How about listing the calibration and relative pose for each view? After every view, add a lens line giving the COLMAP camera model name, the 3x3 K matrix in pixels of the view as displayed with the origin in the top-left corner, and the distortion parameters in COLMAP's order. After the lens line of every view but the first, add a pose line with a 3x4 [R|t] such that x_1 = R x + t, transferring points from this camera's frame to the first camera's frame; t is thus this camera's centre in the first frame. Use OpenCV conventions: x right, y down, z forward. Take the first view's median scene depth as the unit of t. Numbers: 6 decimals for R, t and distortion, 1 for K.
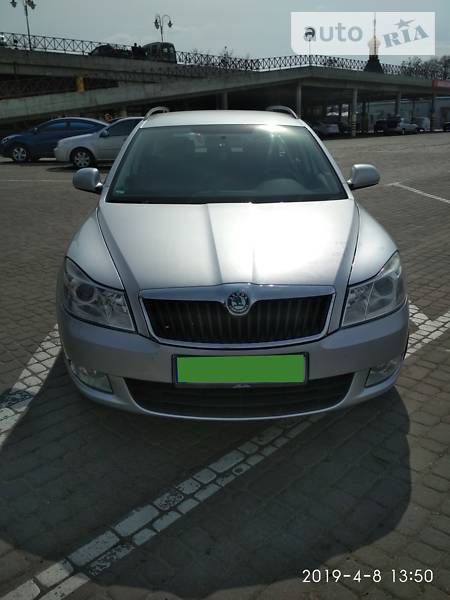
lens RADIAL K [[531.7, 0, 229.0], [0, 531.7, 300.6], [0, 0, 1]] dist [0.097085, -0.205003]
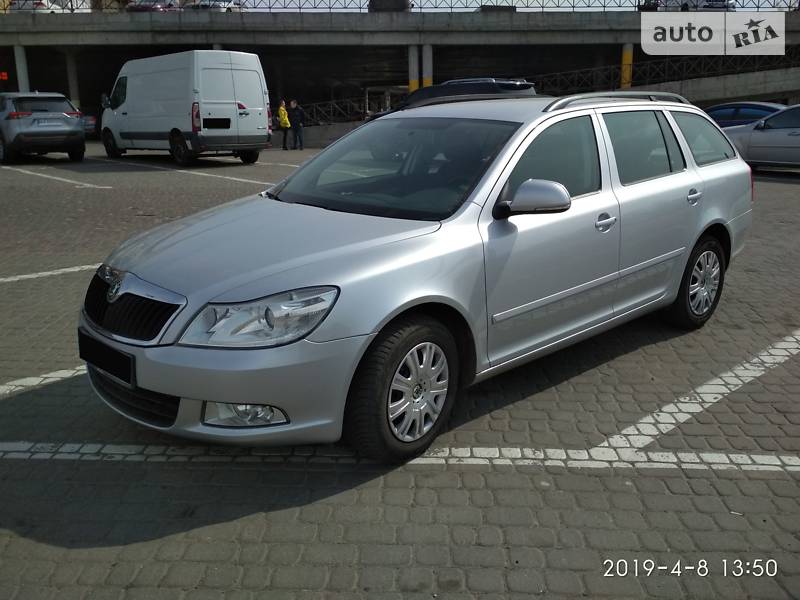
lens RADIAL K [[708.9, 0, 400.0], [0, 708.9, 300.0], [0, 0, 1]] dist [0.097085, -0.205003]
pose [[0.649760, 0.201169, -0.733037, 0.099133], [-0.241824, 0.968949, 0.051559, -0.012999], [0.720648, 0.143765, 0.678232, 0.033309]]
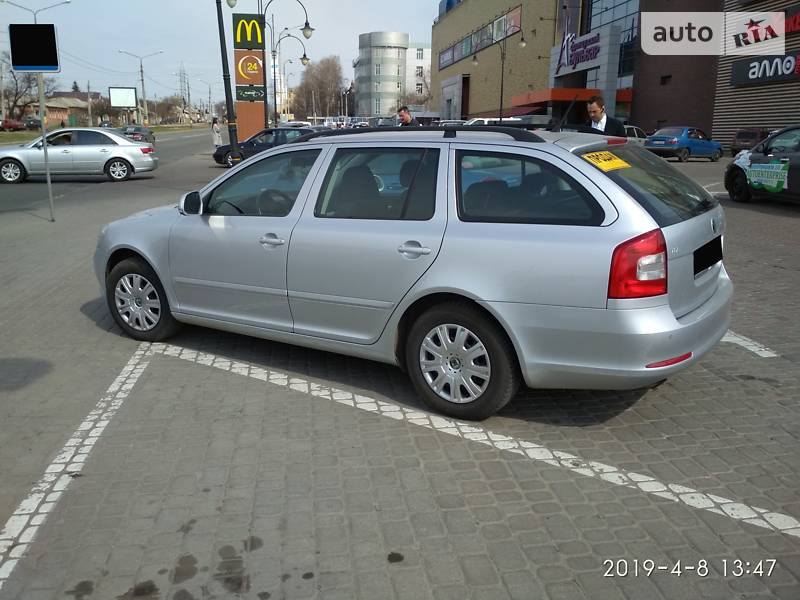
lens RADIAL K [[708.9, 0, 400.0], [0, 708.9, 300.0], [0, 0, 1]] dist [0.097085, -0.205003]
pose [[-0.611070, 0.208059, -0.763744, 0.124686], [-0.237579, 0.872151, 0.427678, -0.086521], [0.755082, 0.442791, -0.483515, 0.238519]]
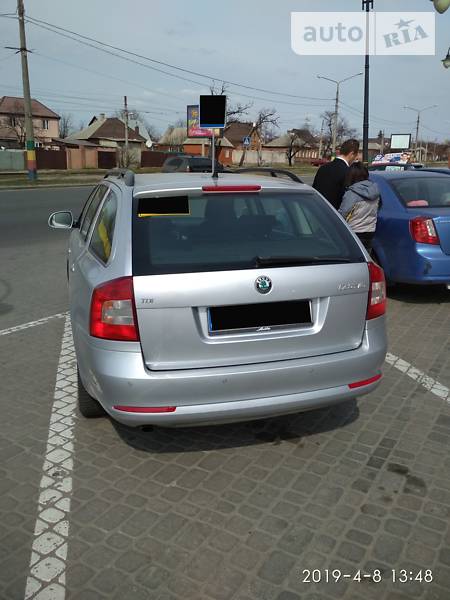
lens RADIAL K [[531.7, 0, 229.0], [0, 531.7, 300.6], [0, 0, 1]] dist [0.097085, -0.205003]
pose [[-0.982246, 0.084930, -0.167269, 0.017407], [-0.018307, 0.843995, 0.536038, -0.099190], [0.186700, 0.529584, -0.827457, 0.281947]]
